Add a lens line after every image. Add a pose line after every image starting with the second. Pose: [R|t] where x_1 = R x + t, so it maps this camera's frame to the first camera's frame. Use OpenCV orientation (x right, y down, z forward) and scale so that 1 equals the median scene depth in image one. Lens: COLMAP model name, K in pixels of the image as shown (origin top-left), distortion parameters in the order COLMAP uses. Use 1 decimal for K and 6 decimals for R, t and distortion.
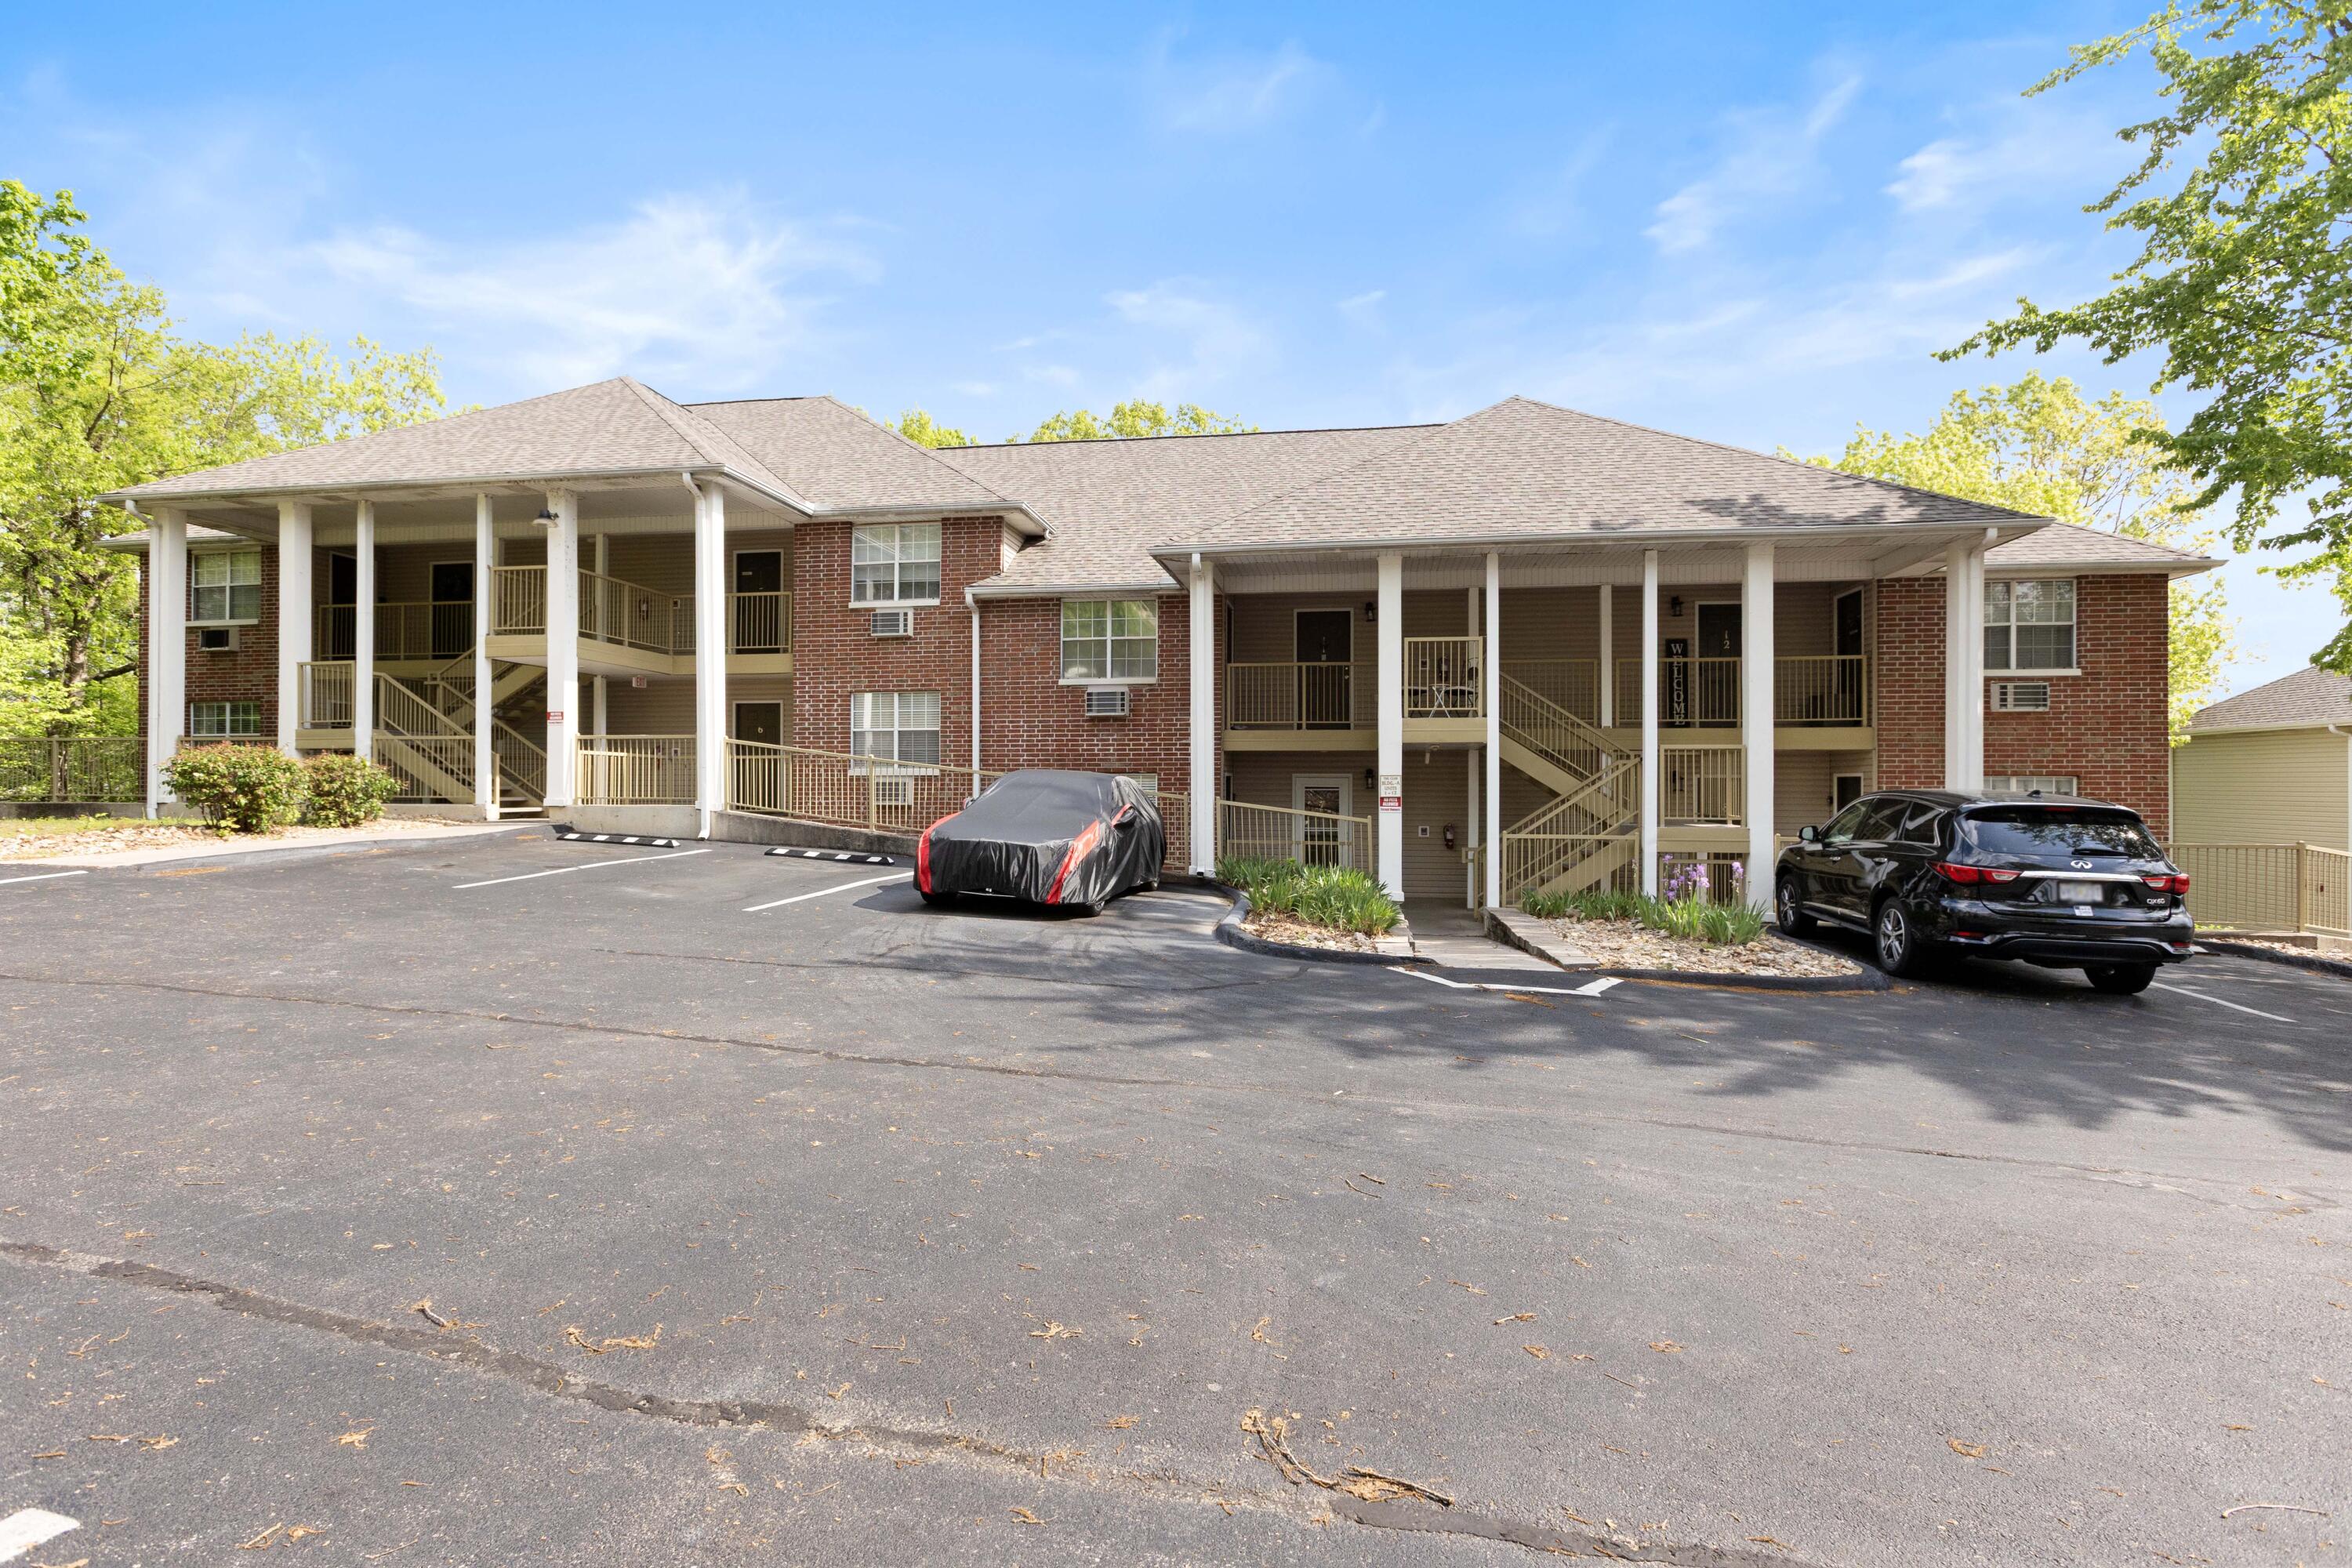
lens RADIAL K [[1153.3, 0, 1176.0], [0, 1153.3, 784.0], [0, 0, 1]] dist [0.003325, 0.000937]
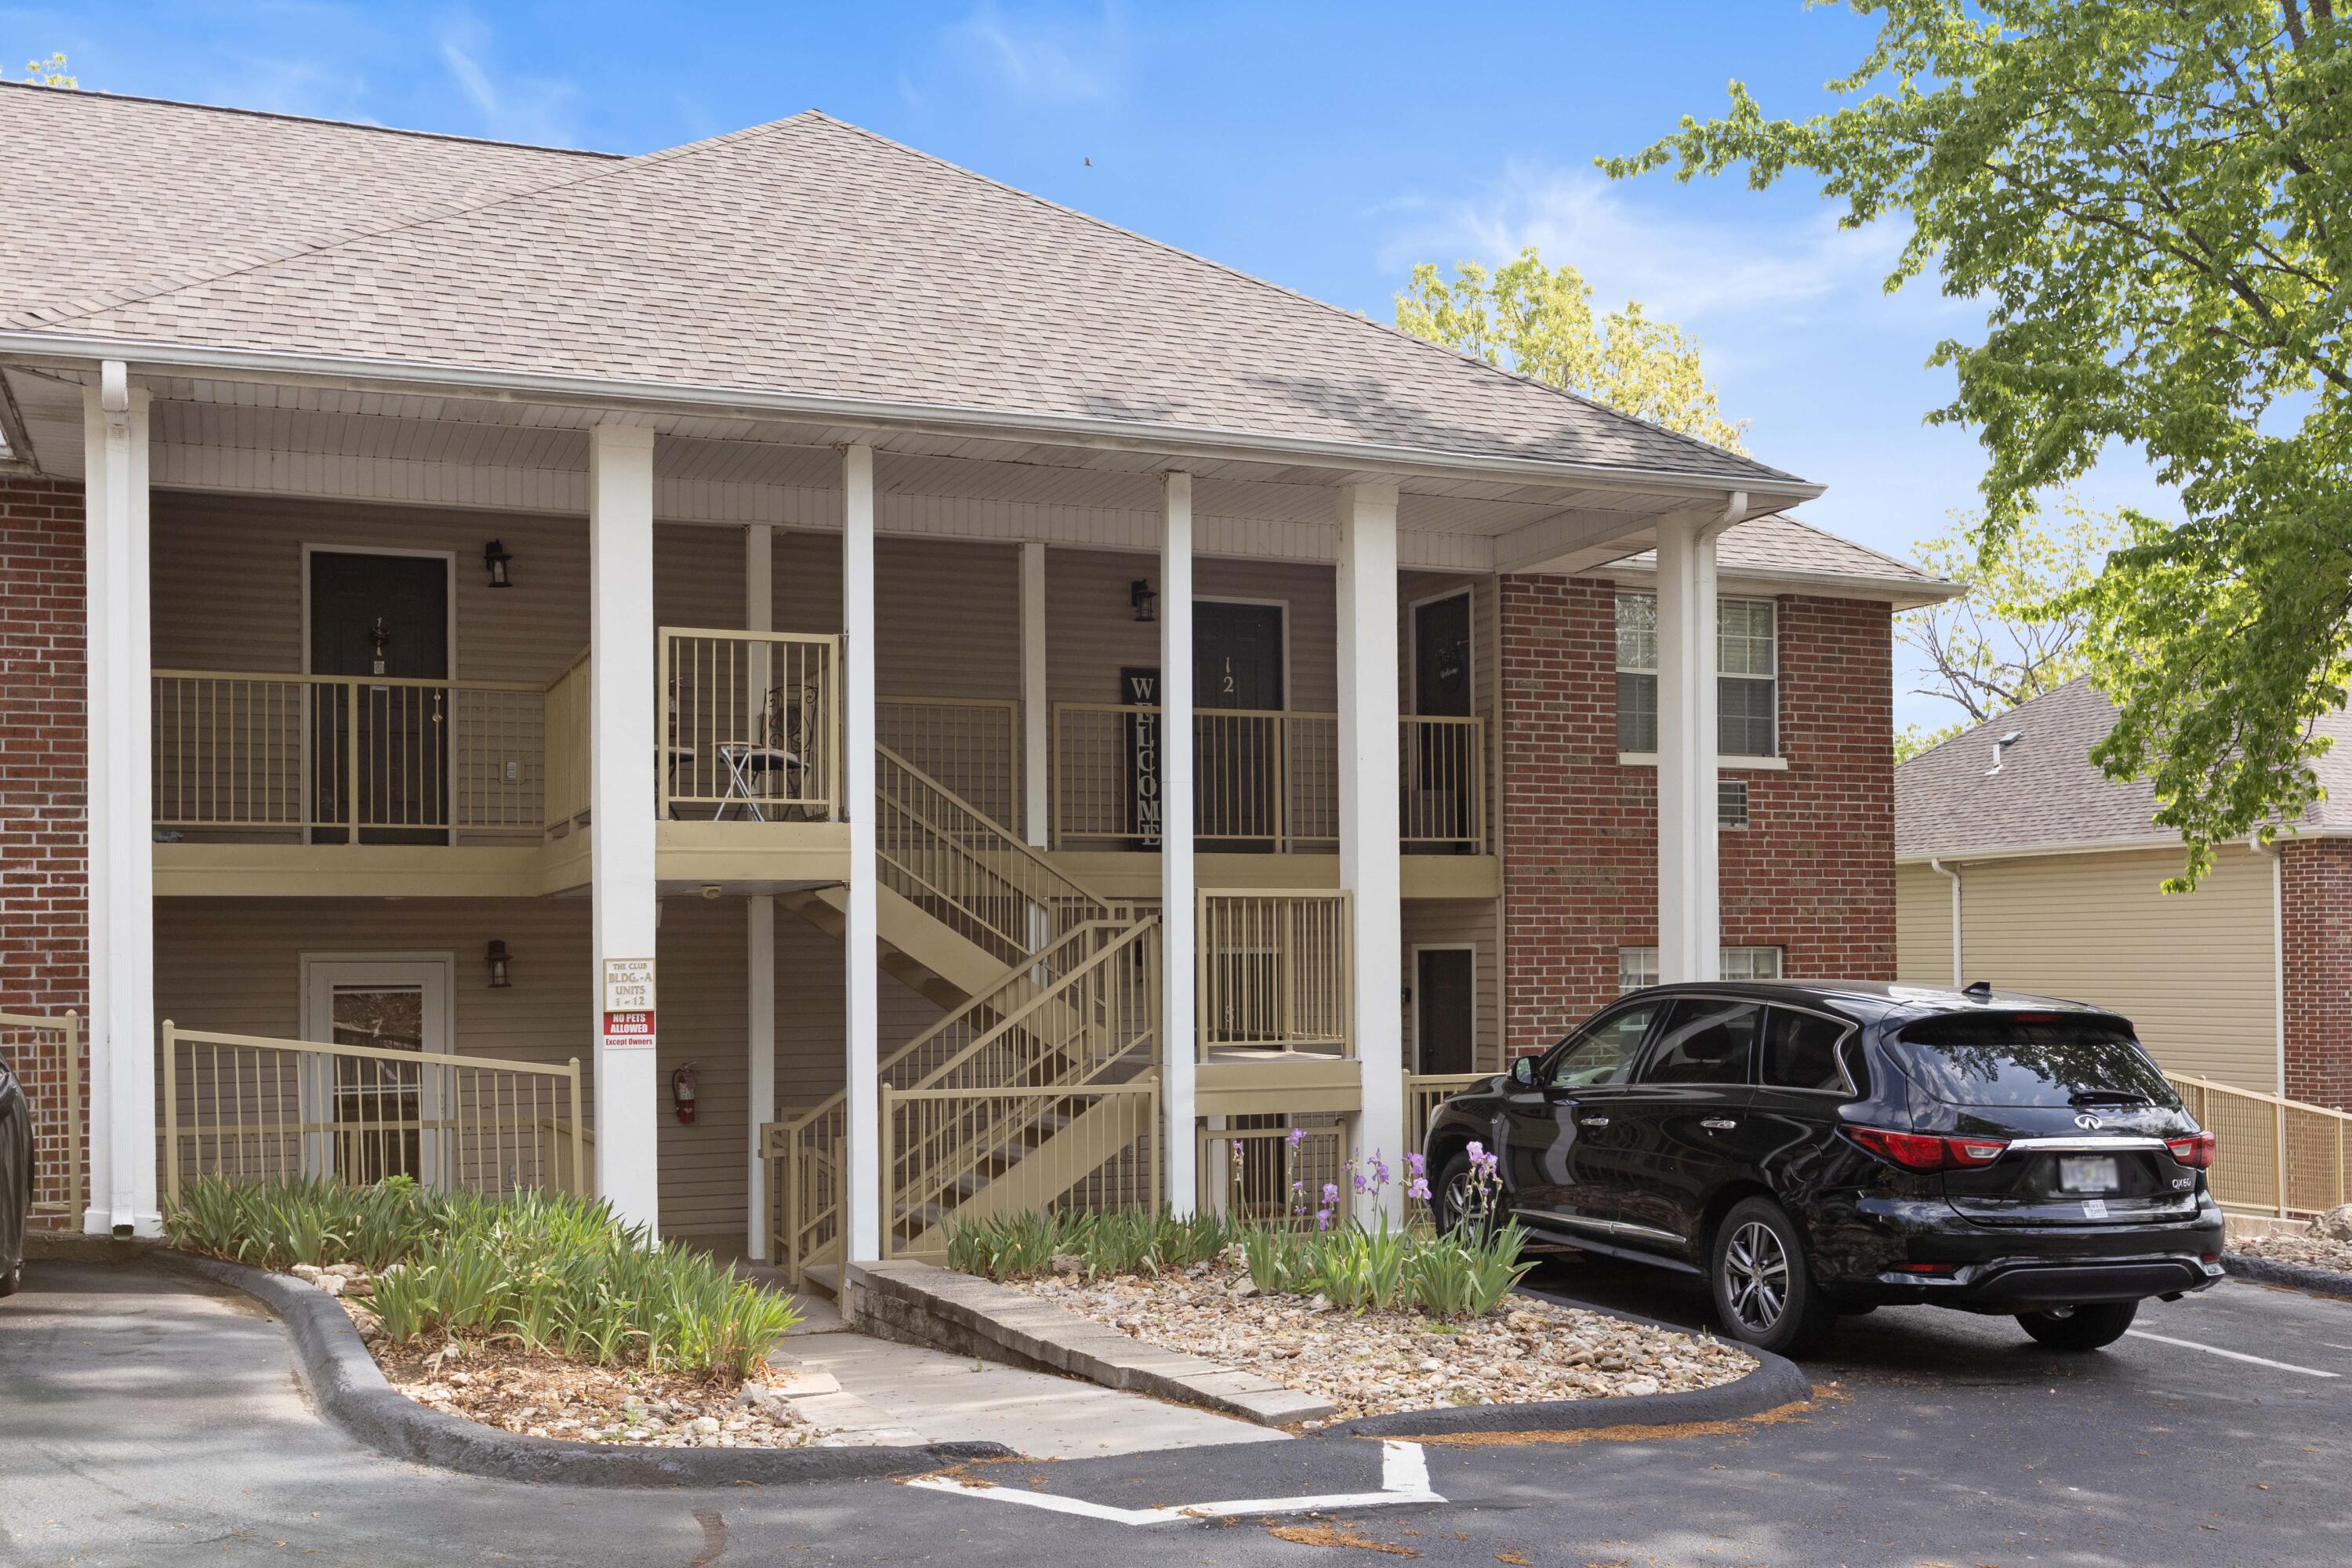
lens RADIAL K [[2350.2, 0, 1176.2], [0, 2350.2, 941.4], [0, 0, 1]] dist [-0.012451, 0.010198]
pose [[0.848006, -0.006970, 0.529941, -0.093516], [0.010033, 0.999945, -0.002903, -0.009453], [-0.529892, 0.007778, 0.848030, 0.188849]]
